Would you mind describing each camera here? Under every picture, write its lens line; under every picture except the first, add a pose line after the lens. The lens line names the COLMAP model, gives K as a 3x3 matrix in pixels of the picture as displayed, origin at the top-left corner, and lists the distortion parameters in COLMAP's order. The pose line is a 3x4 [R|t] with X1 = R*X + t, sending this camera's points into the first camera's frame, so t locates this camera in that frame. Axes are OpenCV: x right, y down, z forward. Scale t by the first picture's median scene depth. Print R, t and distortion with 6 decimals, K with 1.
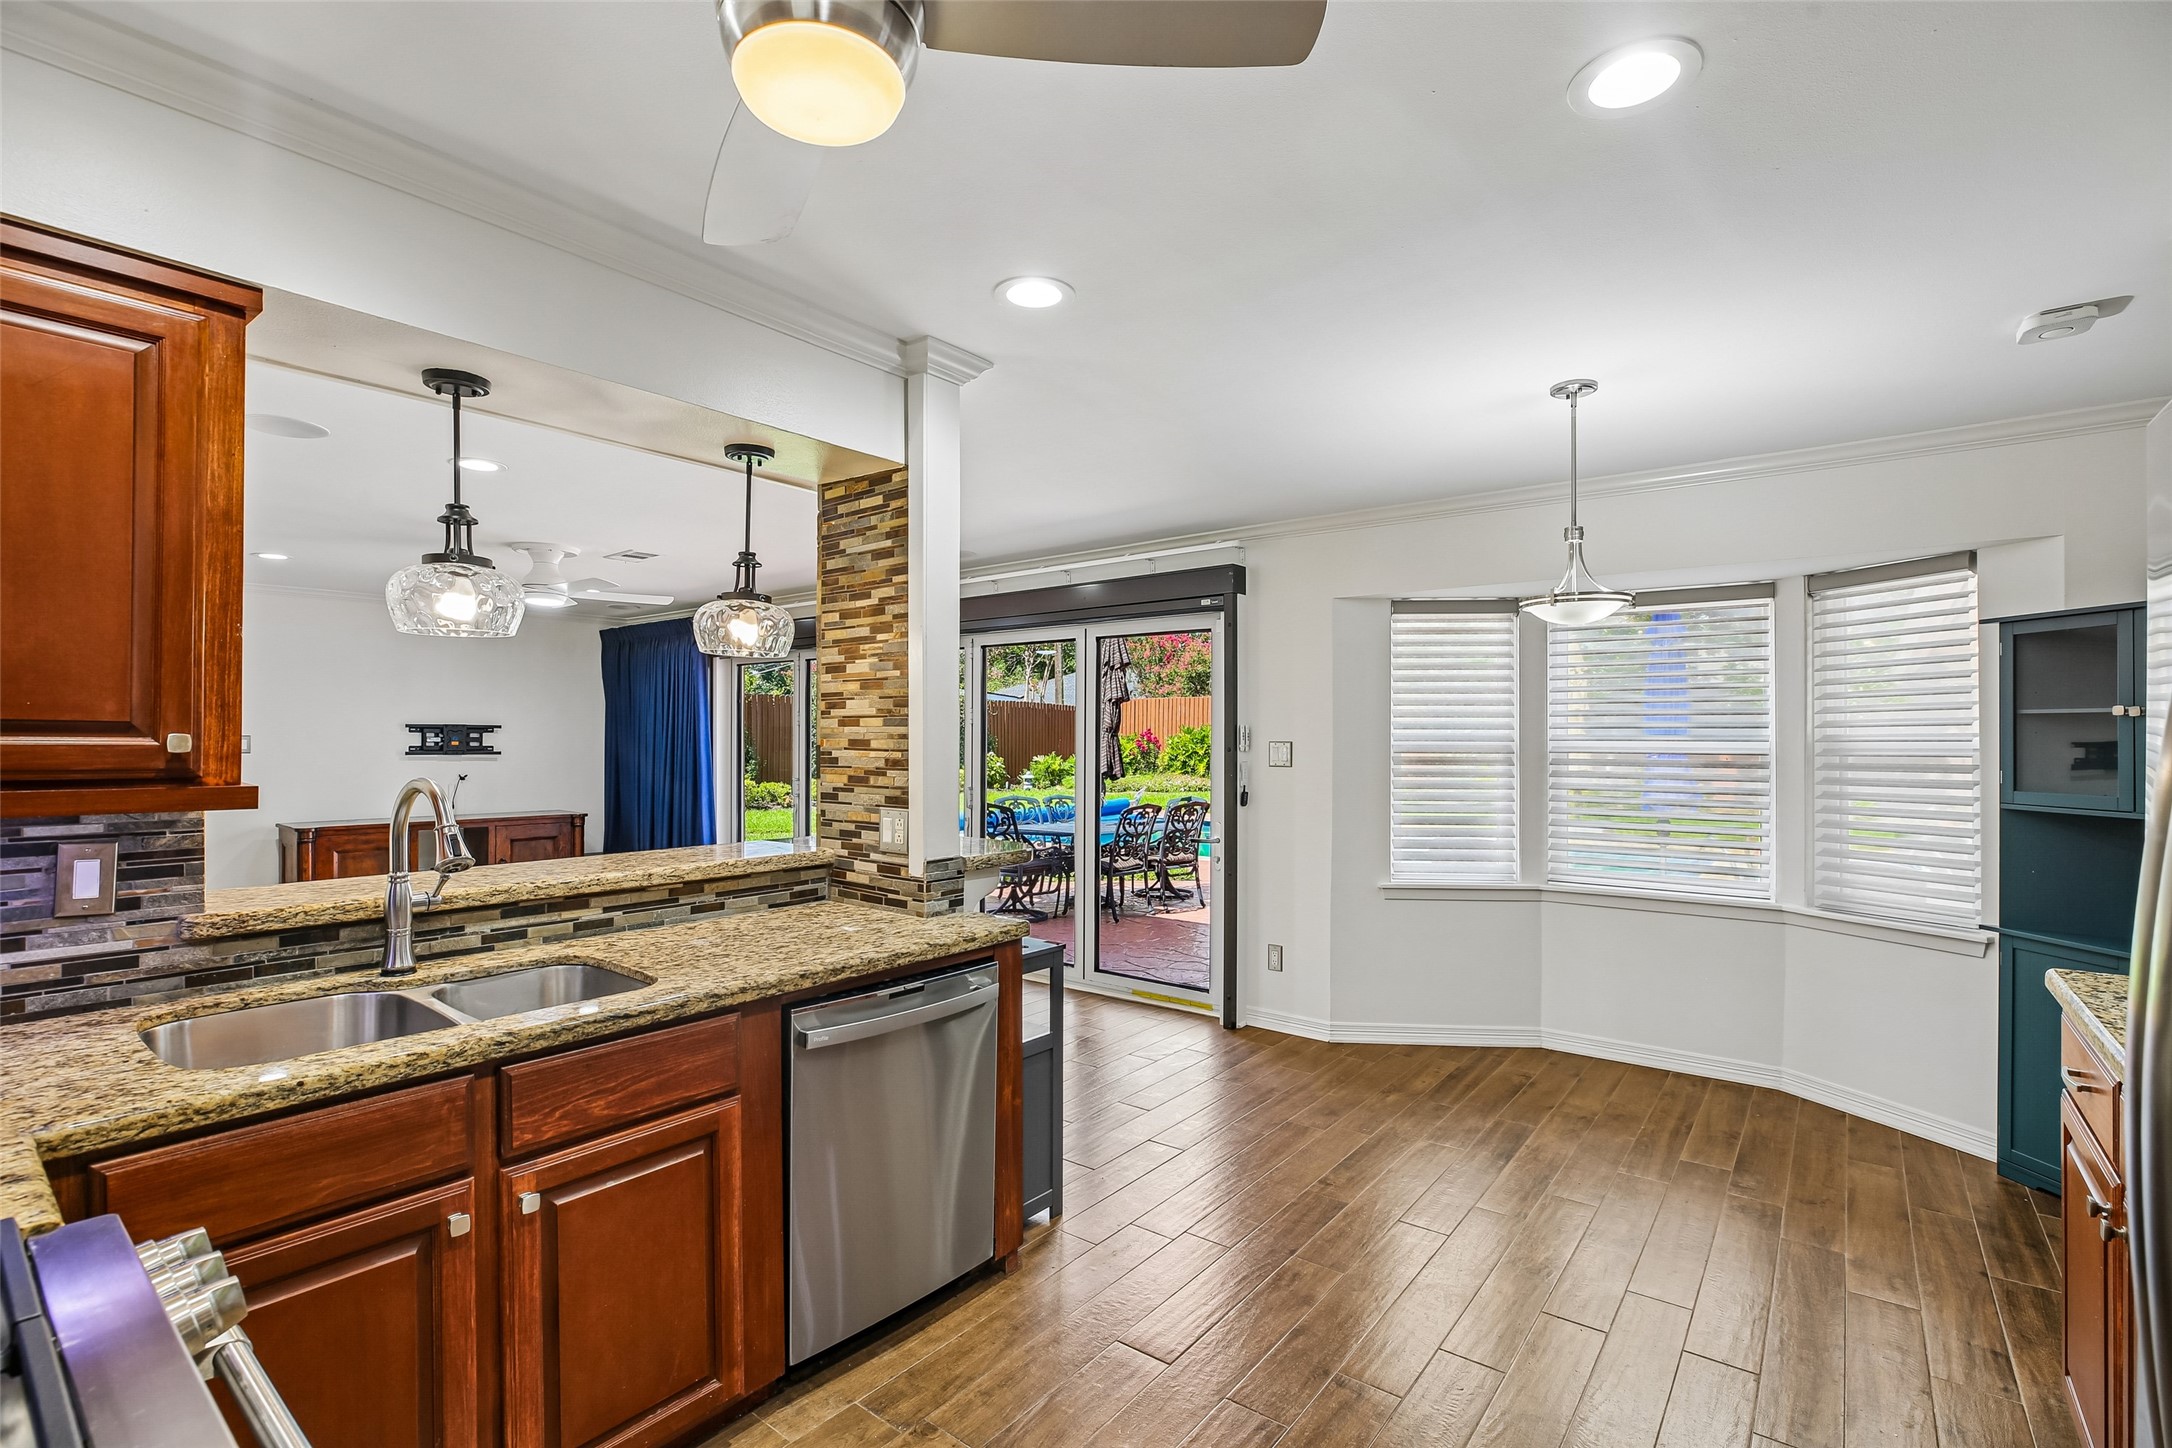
lens RADIAL K [[996.8, 0, 1086.0], [0, 996.8, 724.0], [0, 0, 1]] dist [-0.050977, 0.016442]
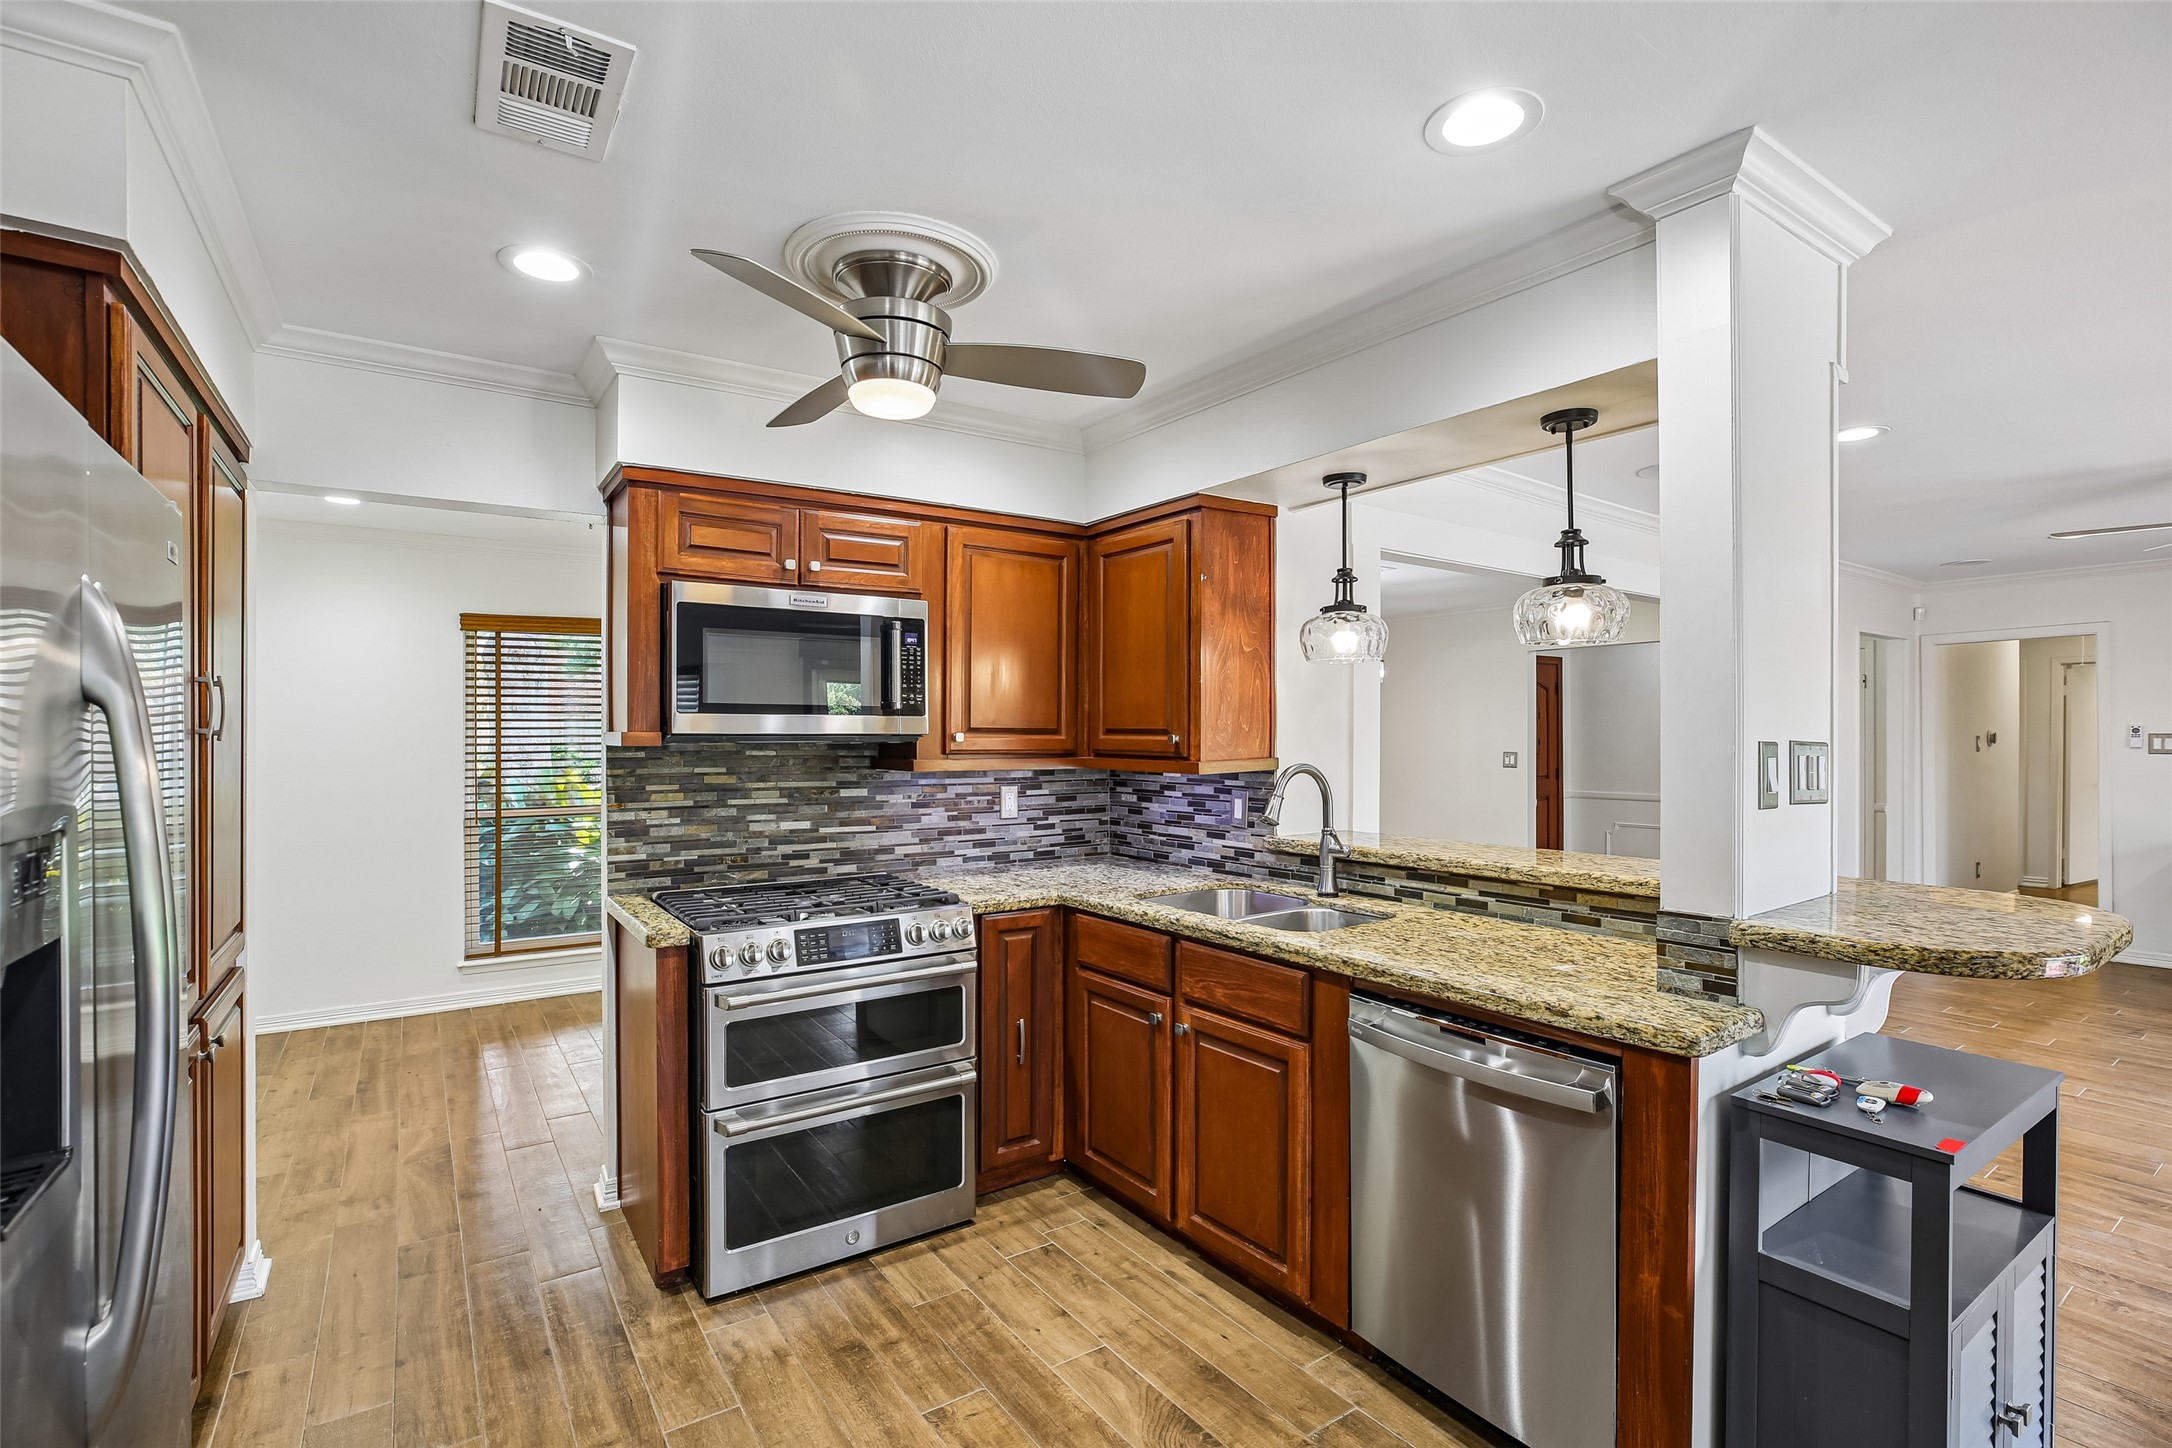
lens RADIAL K [[996.8, 0, 1086.0], [0, 996.8, 724.0], [0, 0, 1]] dist [-0.050977, 0.016442]
pose [[-0.296633, -0.012772, -0.954906, 0.949807], [0.013385, 0.999757, -0.017530, 0.018623], [0.954898, -0.017981, -0.296390, 1.241611]]
